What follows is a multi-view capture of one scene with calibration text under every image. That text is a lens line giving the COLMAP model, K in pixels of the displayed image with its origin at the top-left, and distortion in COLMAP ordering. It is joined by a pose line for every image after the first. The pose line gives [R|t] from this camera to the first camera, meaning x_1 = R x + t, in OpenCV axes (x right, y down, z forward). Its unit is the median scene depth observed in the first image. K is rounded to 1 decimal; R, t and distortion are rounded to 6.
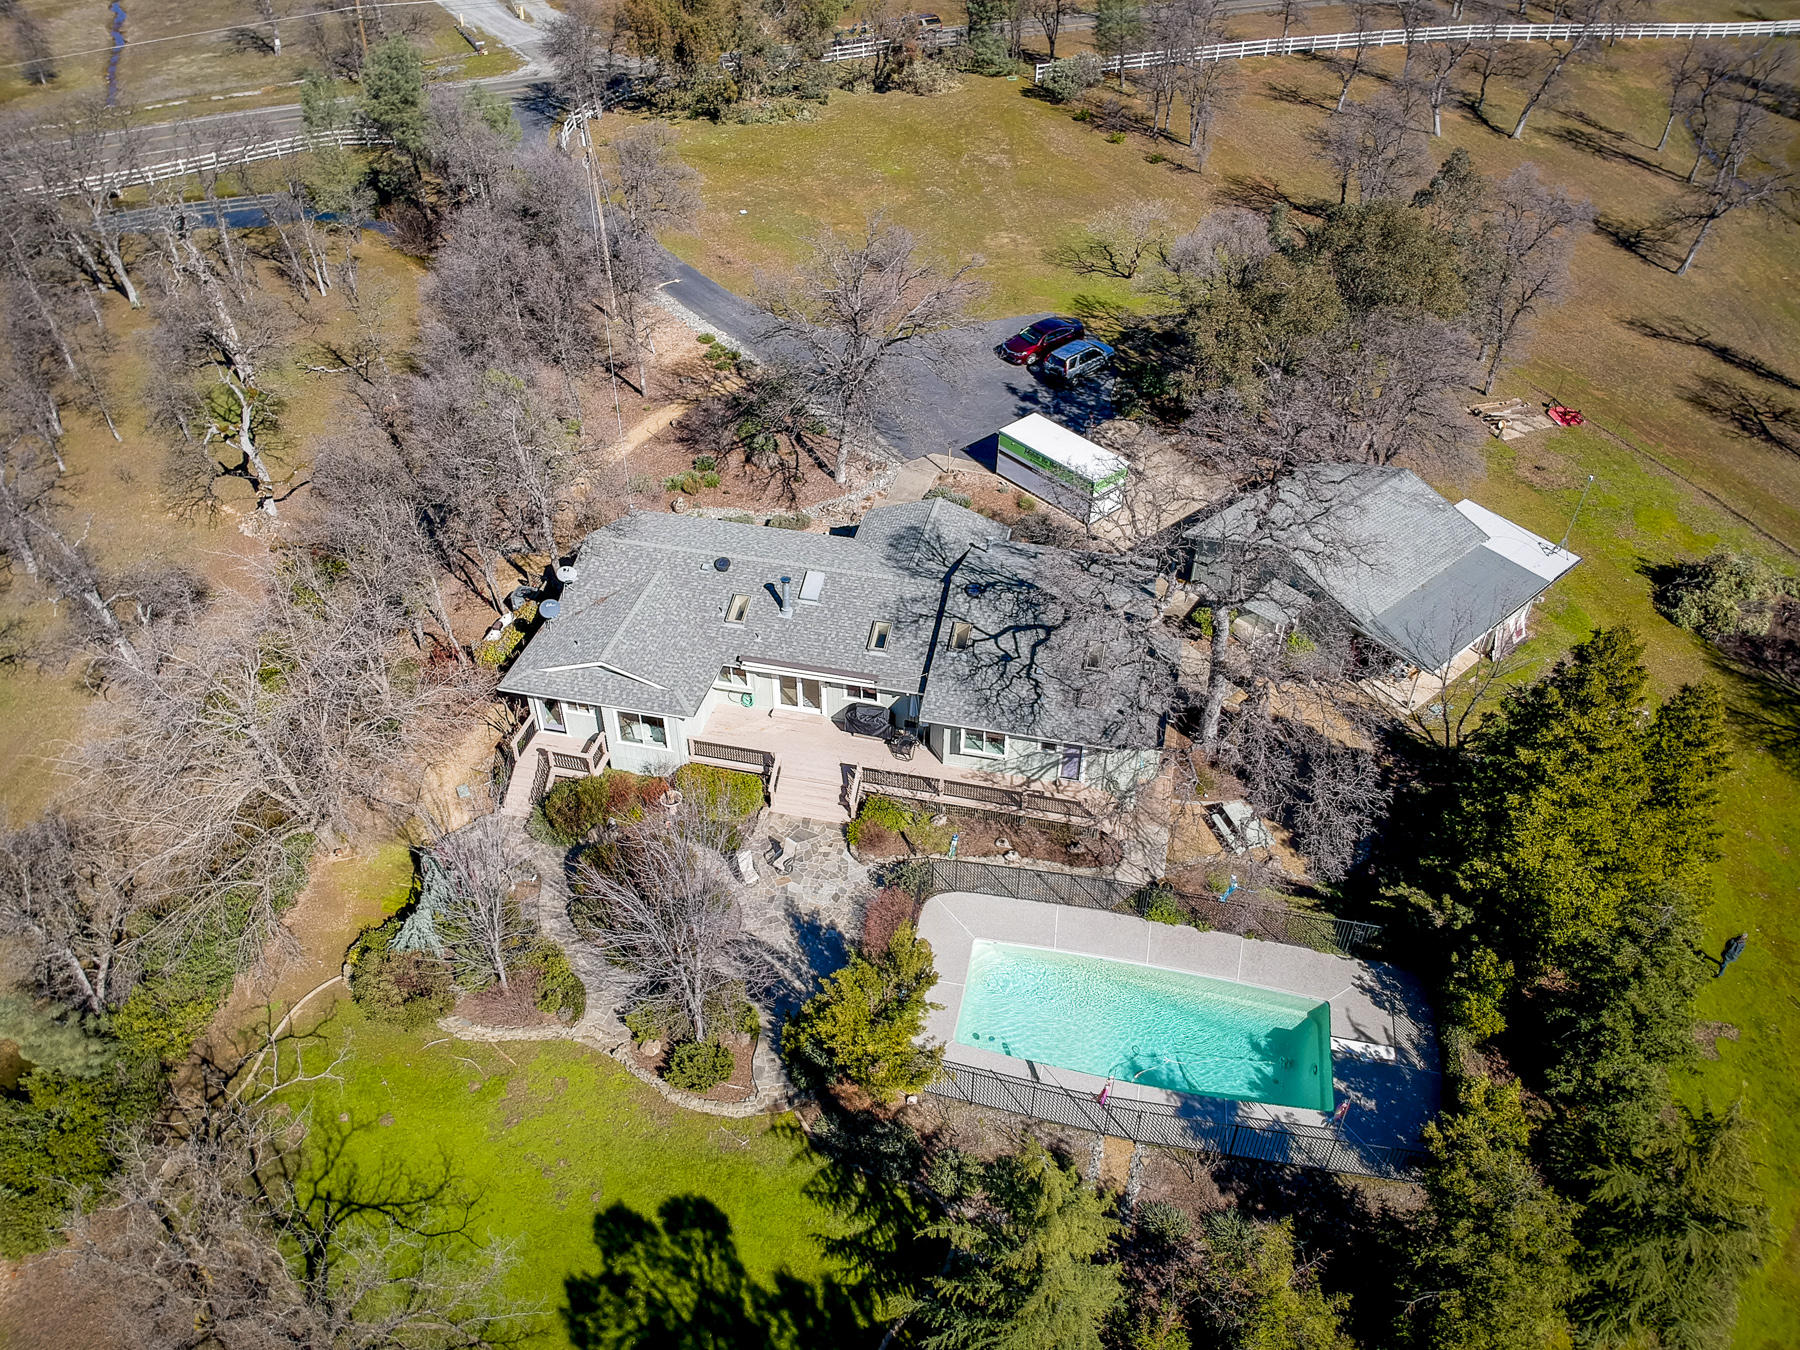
lens RADIAL K [[1362.5, 0, 910.5], [0, 1362.5, 631.6], [0, 0, 1]] dist [0.071774, -0.152142]
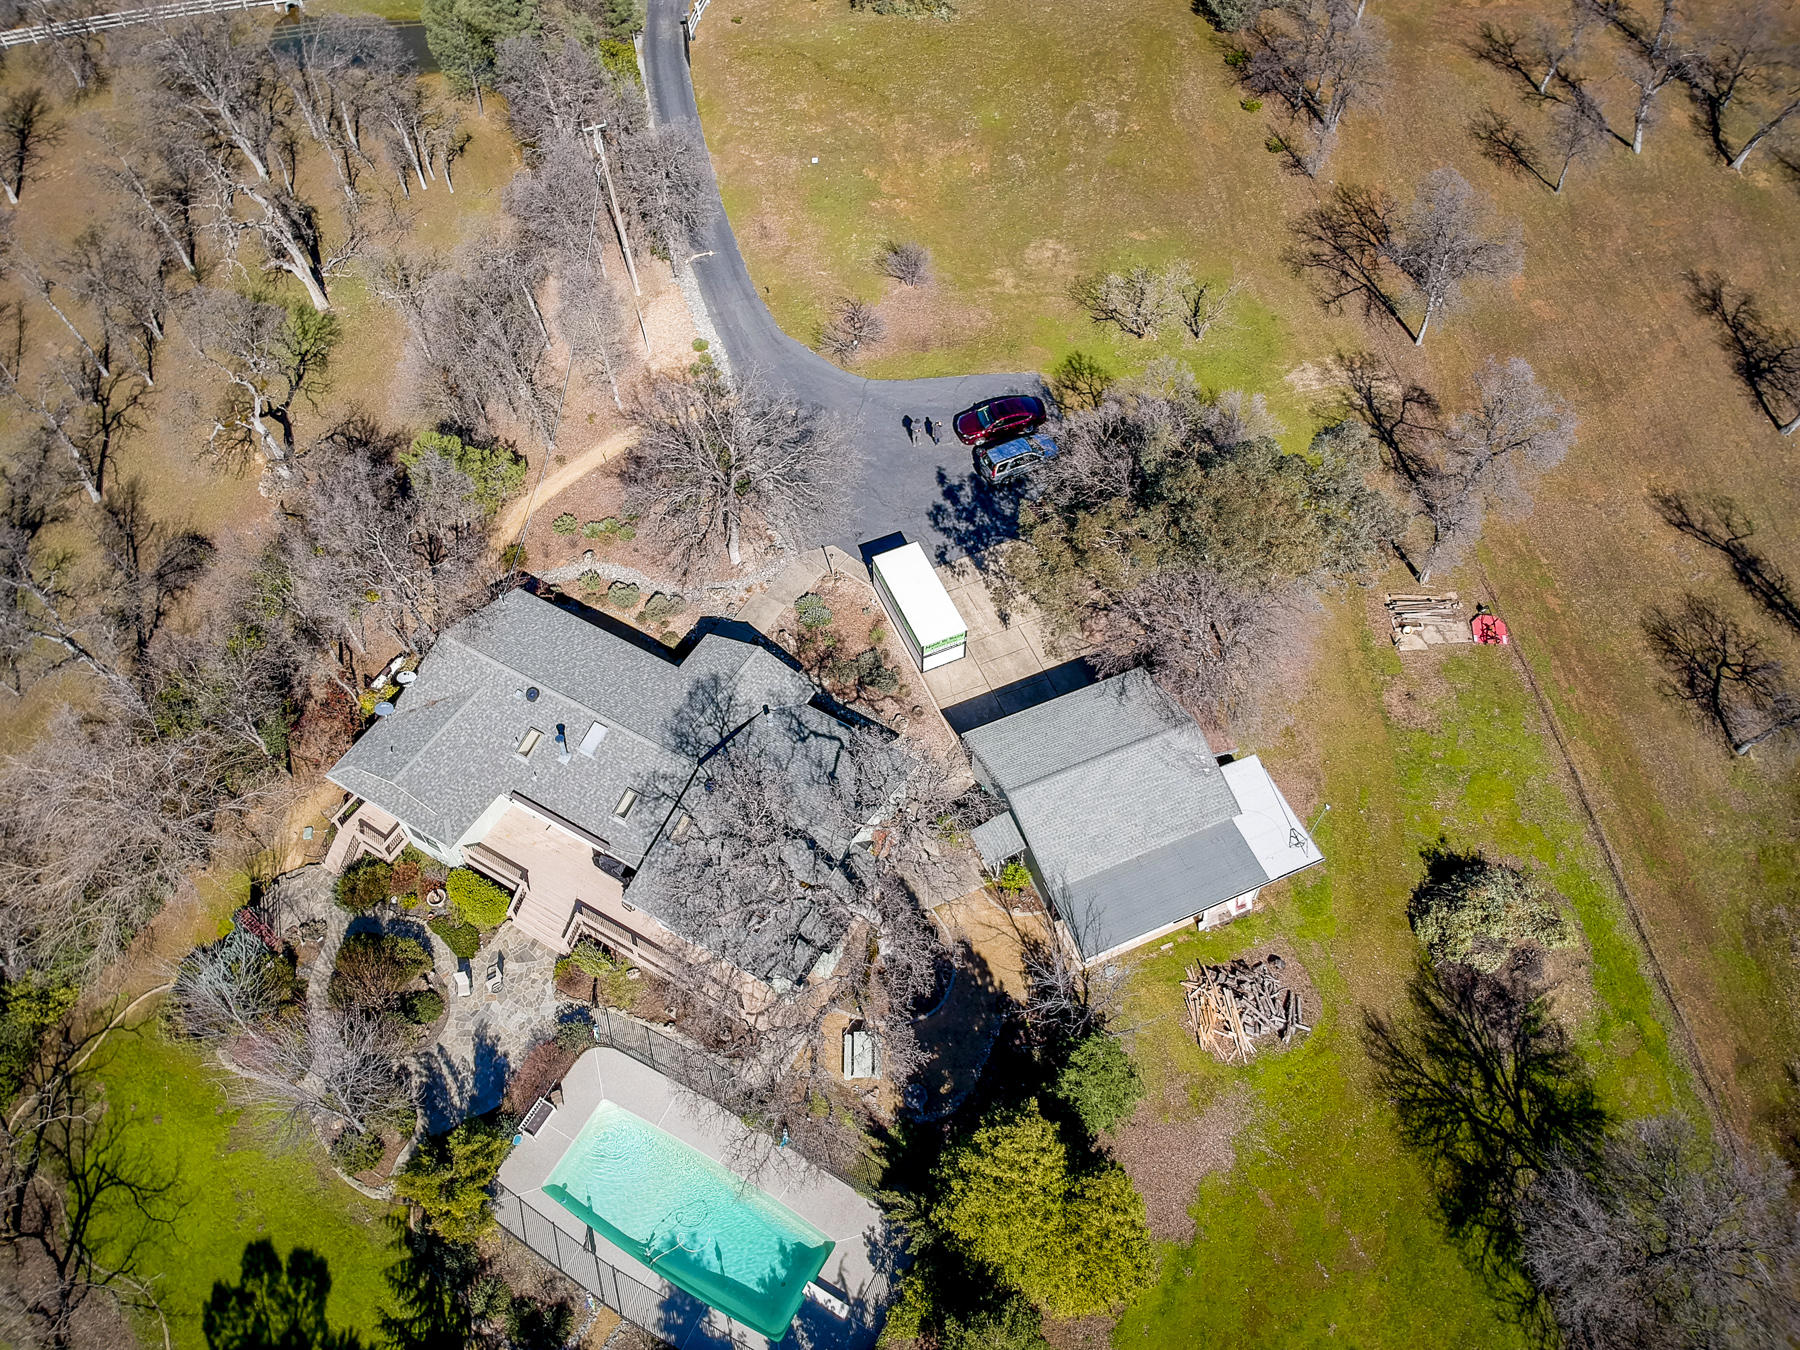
lens RADIAL K [[1362.5, 0, 910.5], [0, 1362.5, 631.6], [0, 0, 1]] dist [0.071774, -0.152142]
pose [[0.949821, 0.240654, -0.199815, 0.433487], [-0.174815, 0.938137, 0.298896, -0.561353], [0.259385, -0.248967, 0.933132, 0.003231]]
